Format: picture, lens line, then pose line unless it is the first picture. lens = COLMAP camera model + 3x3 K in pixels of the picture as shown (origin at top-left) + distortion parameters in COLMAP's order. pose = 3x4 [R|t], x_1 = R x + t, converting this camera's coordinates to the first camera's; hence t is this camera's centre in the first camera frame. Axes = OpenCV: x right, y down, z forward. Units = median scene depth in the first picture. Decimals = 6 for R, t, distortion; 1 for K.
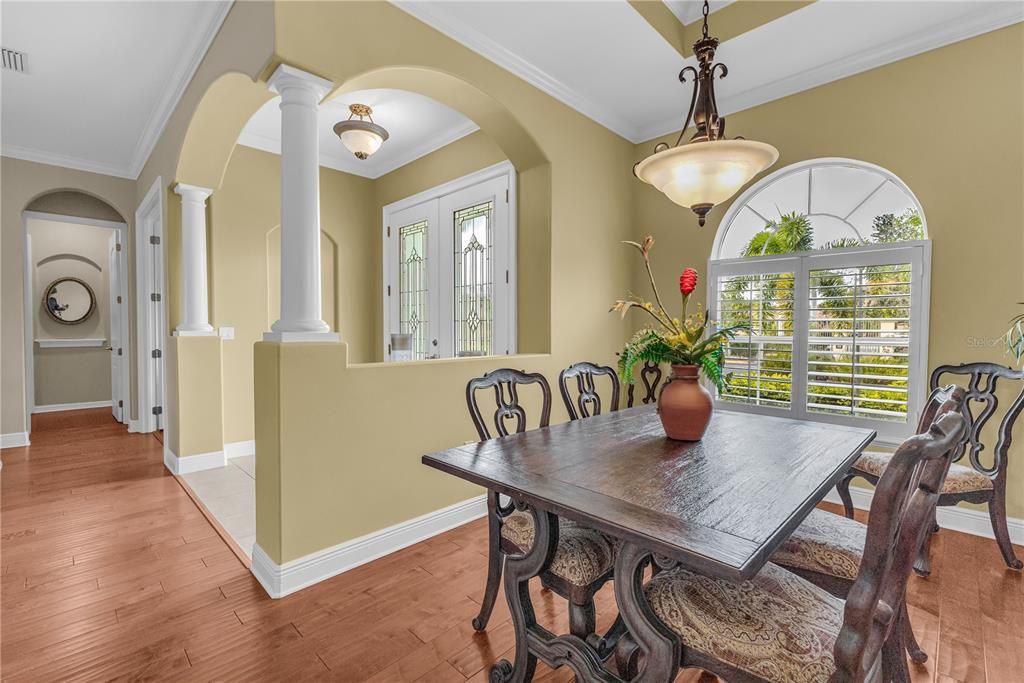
lens RADIAL K [[461.6, 0, 513.9], [0, 461.6, 342.2], [0, 0, 1]] dist [0.009121, -0.000835]
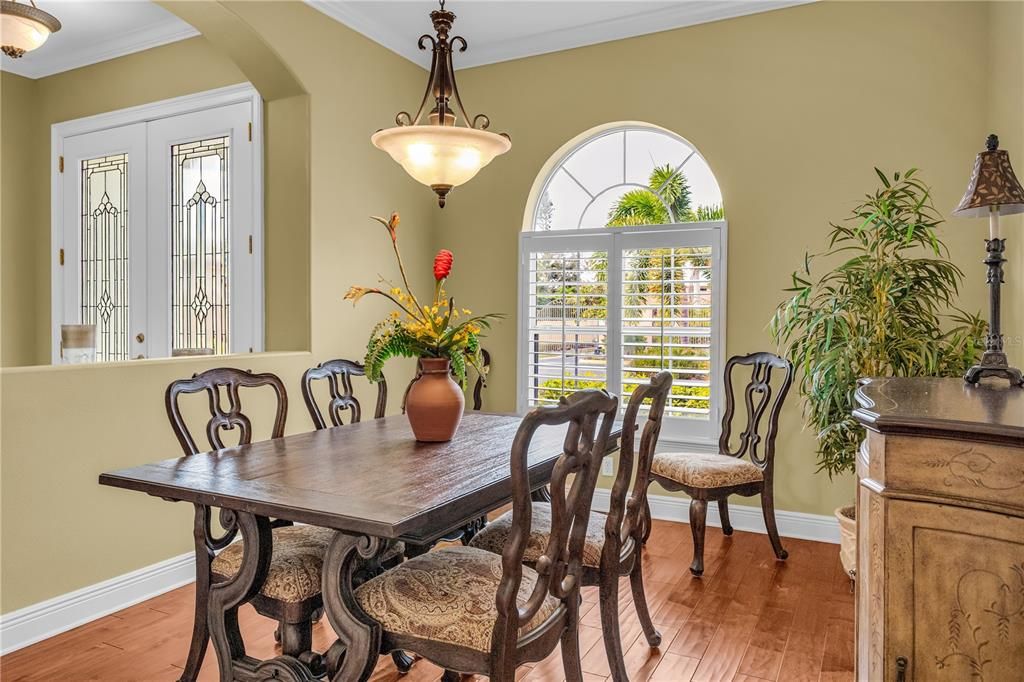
lens RADIAL K [[700.8, 0, 512.1], [0, 700.8, 323.6], [0, 0, 1]] dist [0.018198, -0.017607]
pose [[0.955129, -0.002988, 0.296175, 0.093817], [0.008547, 0.999811, -0.017477, 0.006189], [-0.296066, 0.019224, 0.954974, -0.293554]]
